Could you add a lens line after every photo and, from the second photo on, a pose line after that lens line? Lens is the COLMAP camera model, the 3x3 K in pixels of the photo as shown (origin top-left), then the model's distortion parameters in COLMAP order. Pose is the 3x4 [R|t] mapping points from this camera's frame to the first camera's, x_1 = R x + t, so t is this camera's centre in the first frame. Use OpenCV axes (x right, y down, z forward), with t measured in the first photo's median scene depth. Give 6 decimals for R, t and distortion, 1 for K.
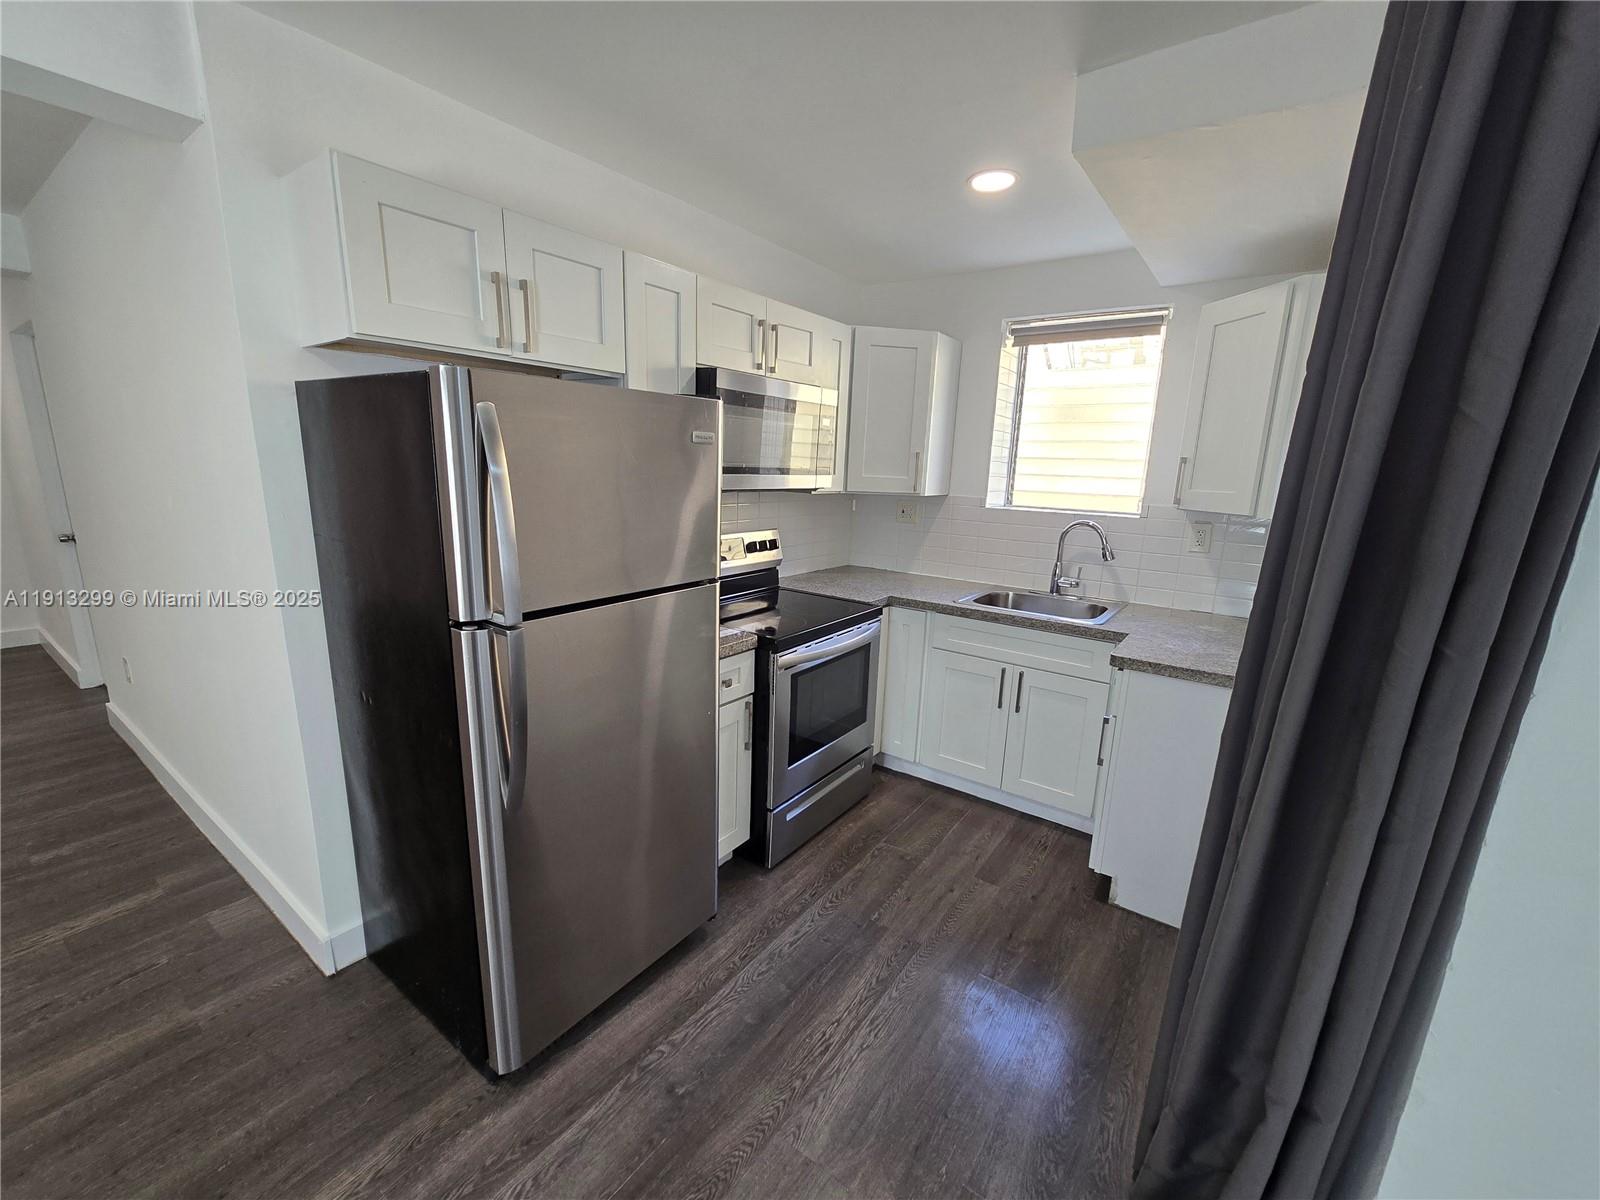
lens RADIAL K [[653.8, 0, 795.7], [0, 653.8, 607.3], [0, 0, 1]] dist [-0.005852, 0.002376]
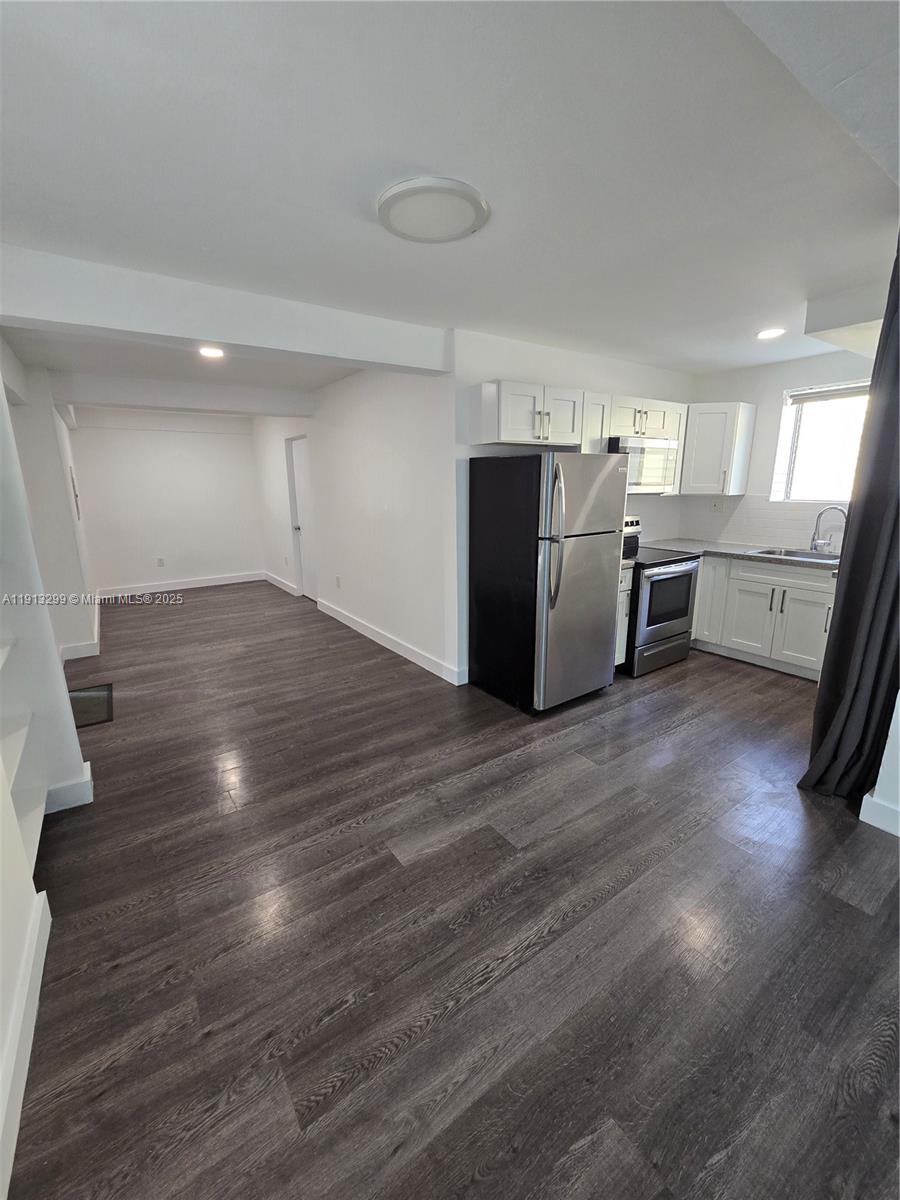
lens RADIAL K [[490.4, 0, 444.5], [0, 490.4, 596.8], [0, 0, 1]] dist [-0.005852, 0.002376]
pose [[0.941947, 0.034564, -0.333978, -0.095335], [-0.032062, 0.999401, 0.013001, 0.141619], [0.334227, -0.001539, 0.942491, -0.641176]]
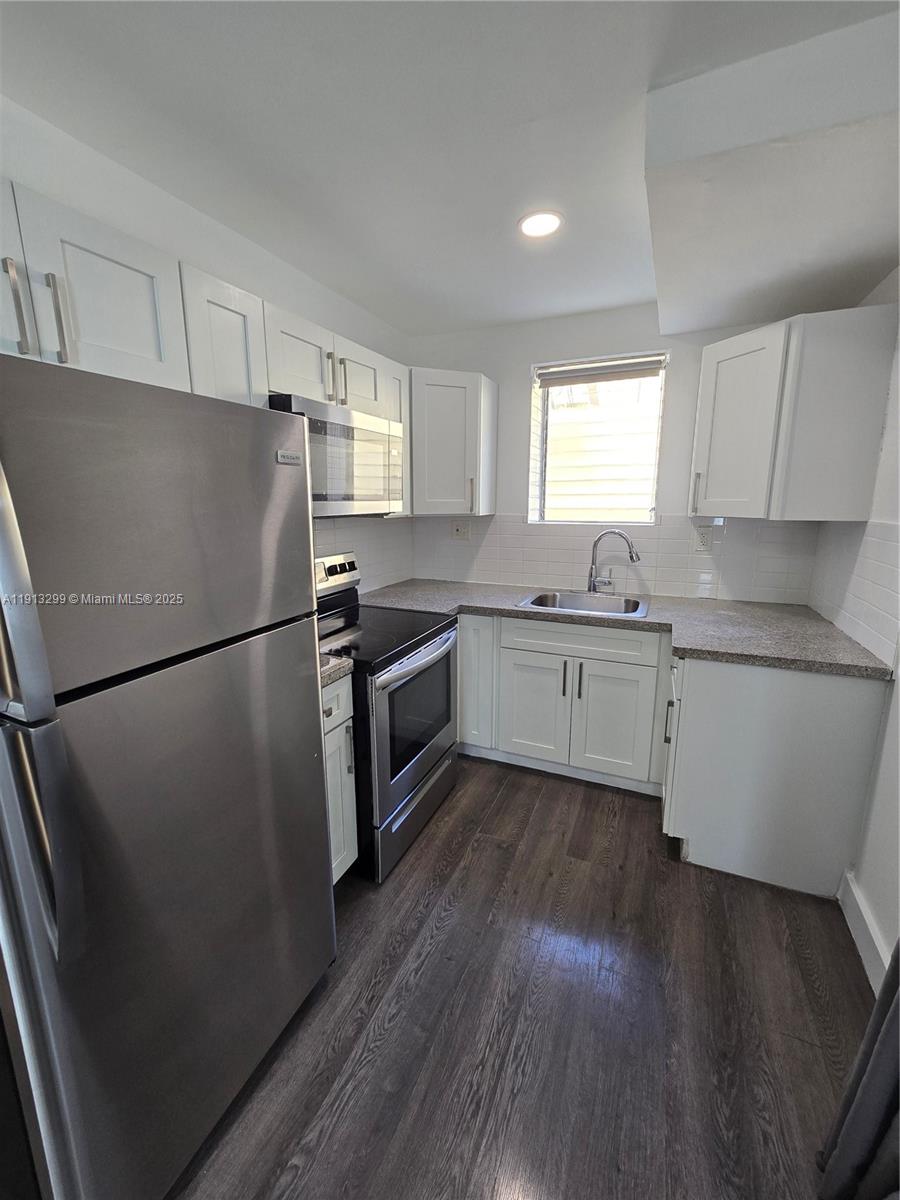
lens RADIAL K [[490.4, 0, 444.8], [0, 490.4, 596.4], [0, 0, 1]] dist [-0.005852, 0.002376]
pose [[0.978201, -0.076529, 0.193045, -0.053146], [0.079734, 0.996777, -0.008878, -0.032715], [-0.191743, 0.024077, 0.981150, 0.209454]]
